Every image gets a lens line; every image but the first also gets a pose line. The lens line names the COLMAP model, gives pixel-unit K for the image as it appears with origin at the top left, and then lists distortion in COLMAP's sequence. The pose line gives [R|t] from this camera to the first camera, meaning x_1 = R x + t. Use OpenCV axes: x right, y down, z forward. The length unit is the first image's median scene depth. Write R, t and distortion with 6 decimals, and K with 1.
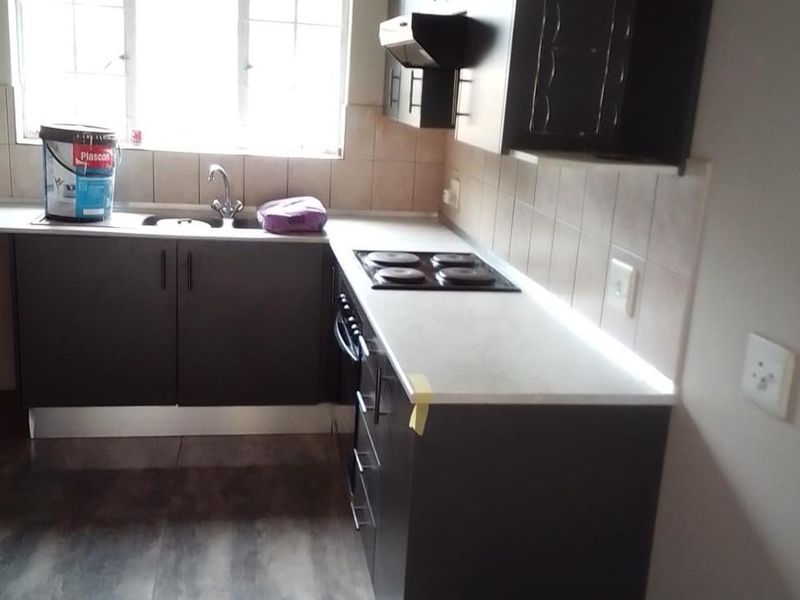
lens RADIAL K [[799.5, 0, 400.0], [0, 799.5, 300.0], [0, 0, 1]] dist [0.040442, 0.003217]
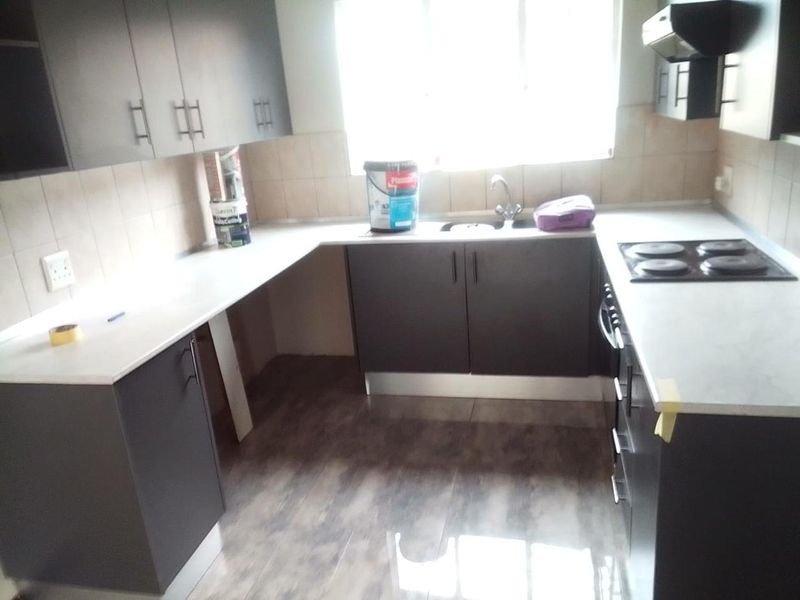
lens RADIAL K [[609.8, 0, 399.2], [0, 609.8, 320.4], [0, 0, 1]] dist [0.088541, -0.122192]
pose [[0.907501, 0.002804, -0.420041, 0.025404], [0.028954, 0.997182, 0.069212, -0.024245], [0.419052, -0.074972, 0.904862, 0.105999]]
